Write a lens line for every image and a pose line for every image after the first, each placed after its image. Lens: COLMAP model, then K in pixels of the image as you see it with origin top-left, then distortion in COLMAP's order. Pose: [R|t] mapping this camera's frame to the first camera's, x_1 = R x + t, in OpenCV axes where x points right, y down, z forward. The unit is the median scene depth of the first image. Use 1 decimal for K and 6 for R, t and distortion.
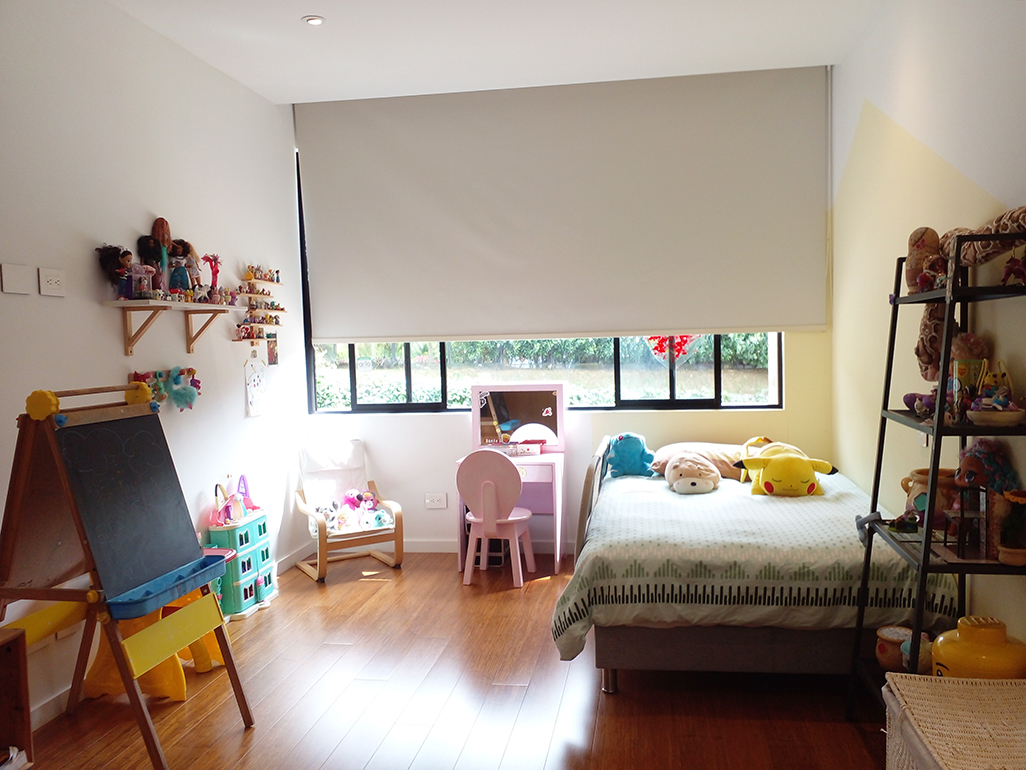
lens RADIAL K [[827.9, 0, 518.6], [0, 827.9, 385.0], [0, 0, 1]] dist [0.213031, -0.409135]
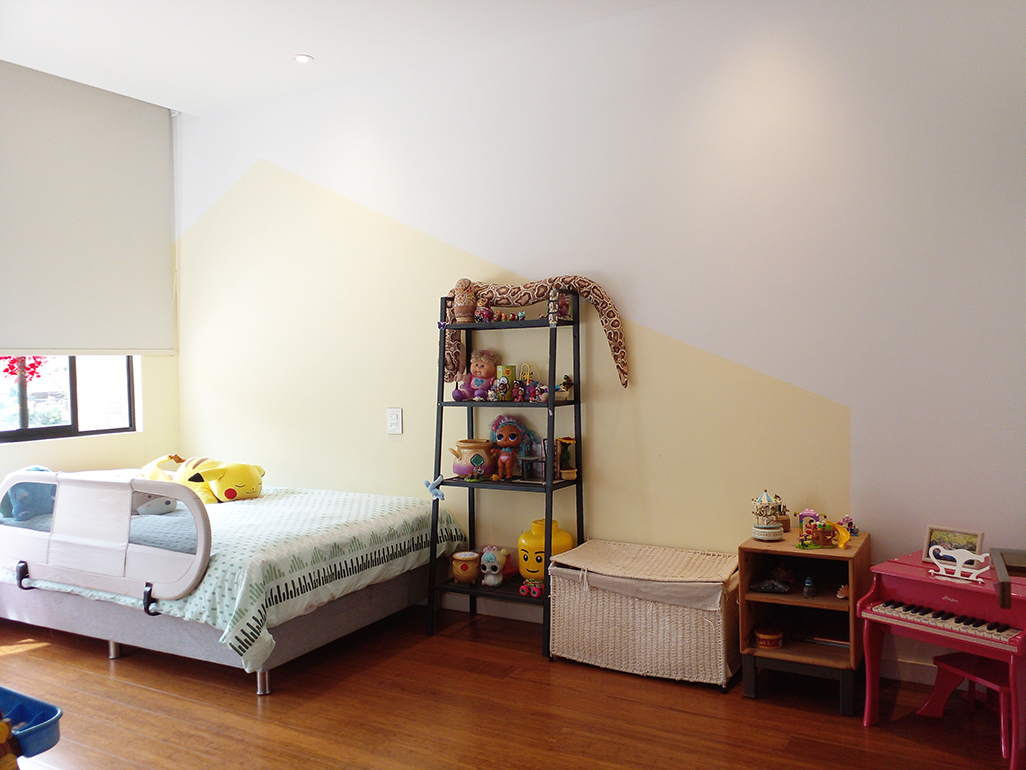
lens RADIAL K [[827.9, 0, 518.6], [0, 827.9, 385.0], [0, 0, 1]] dist [0.213031, -0.409135]
pose [[0.408533, -0.016844, 0.912588, -0.687845], [0.060248, 0.998147, -0.008547, 0.016704], [-0.910753, 0.058473, 0.408791, 0.267947]]
